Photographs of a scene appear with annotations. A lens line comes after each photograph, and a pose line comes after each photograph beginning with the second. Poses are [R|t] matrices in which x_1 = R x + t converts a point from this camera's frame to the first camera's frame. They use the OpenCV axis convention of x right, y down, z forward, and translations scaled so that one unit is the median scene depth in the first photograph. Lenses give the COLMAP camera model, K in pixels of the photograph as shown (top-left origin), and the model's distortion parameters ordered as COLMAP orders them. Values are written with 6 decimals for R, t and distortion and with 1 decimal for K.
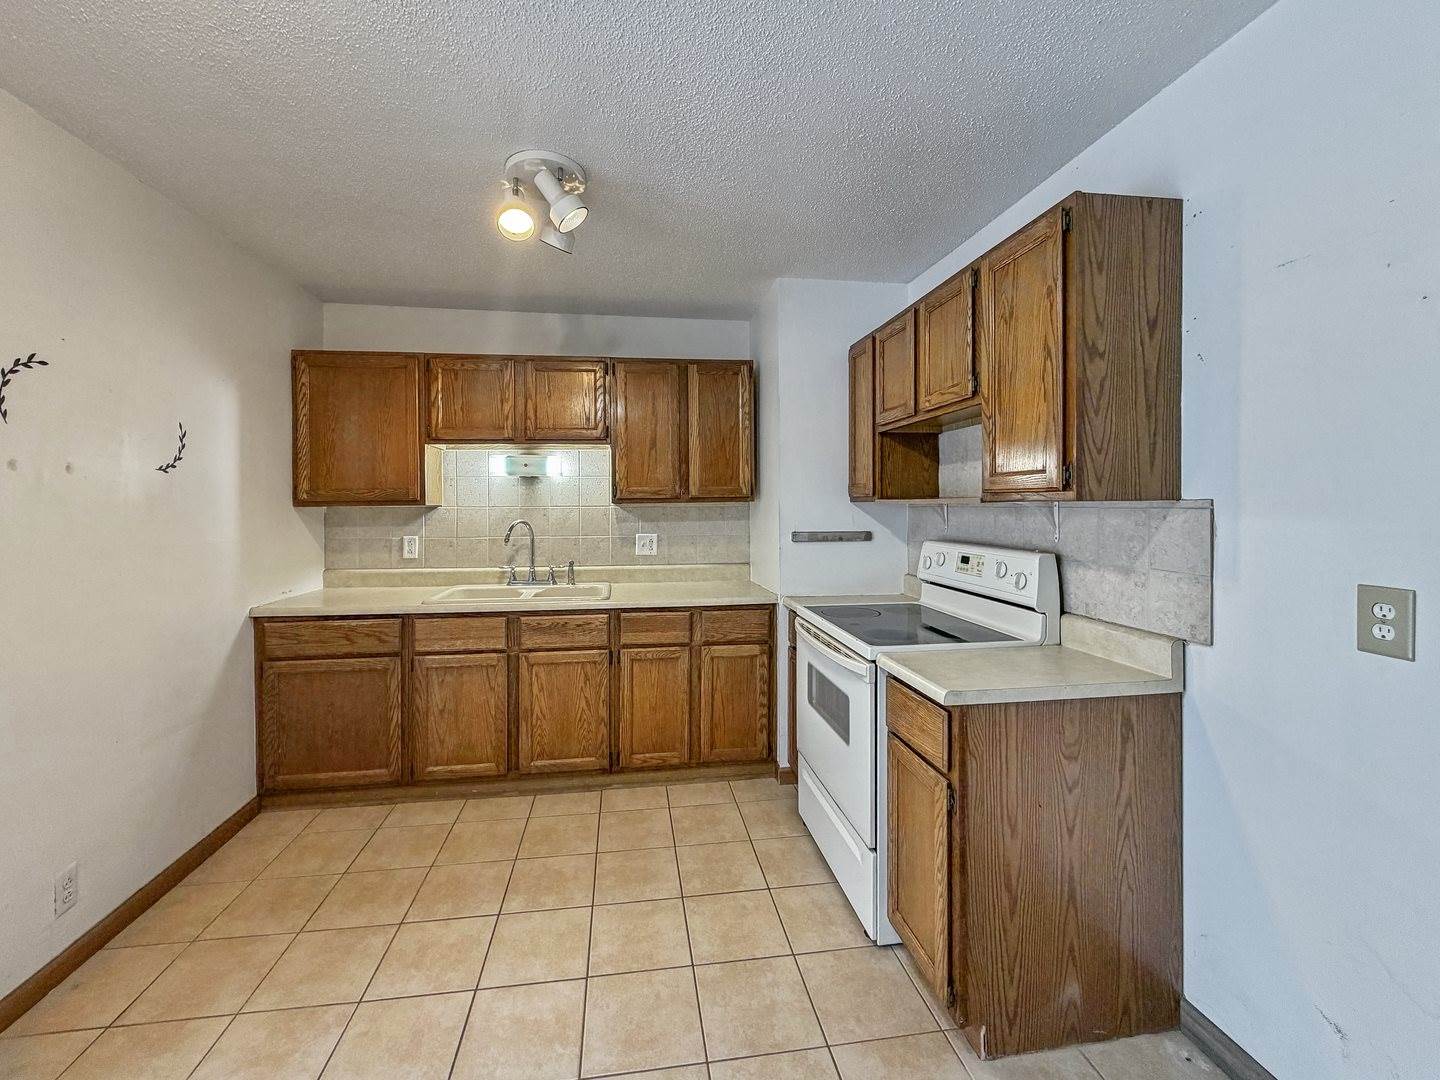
lens RADIAL K [[601.6, 0, 697.1], [0, 601.6, 508.0], [0, 0, 1]] dist [0.002036, -0.000744]
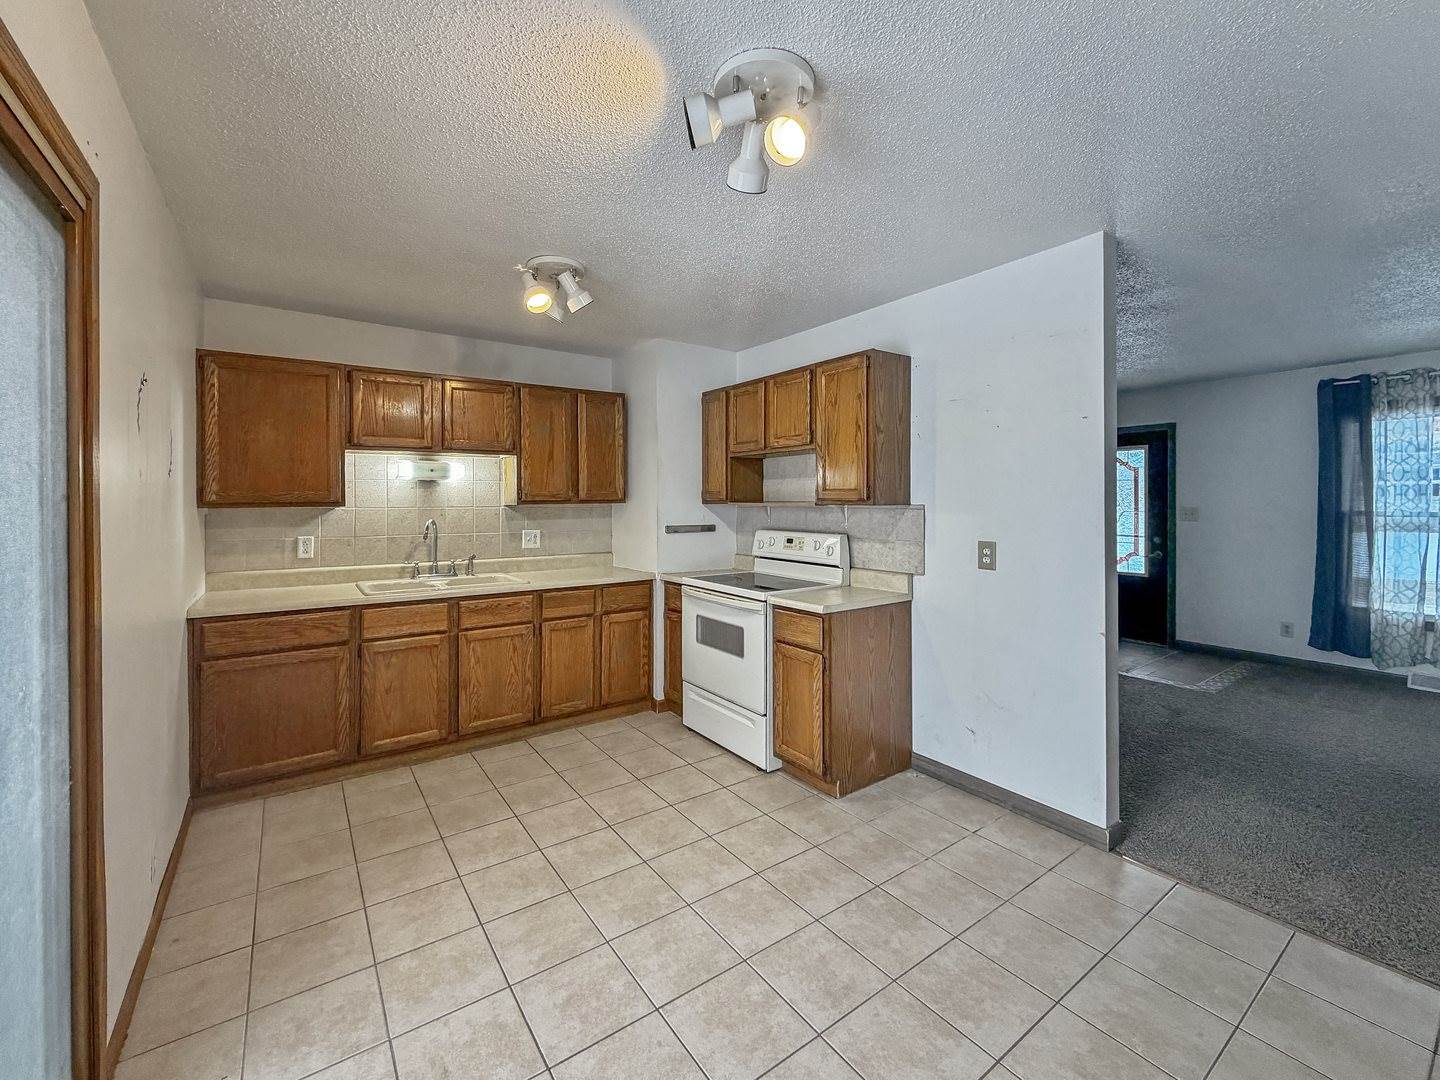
lens RADIAL K [[601.6, 0, 708.1], [0, 601.6, 500.8], [0, 0, 1]] dist [0.002036, -0.000744]
pose [[0.889838, 0.003170, 0.456266, -0.418228], [0.000474, 0.999969, -0.007871, -0.006781], [-0.456277, 0.007220, 0.889809, -0.281762]]
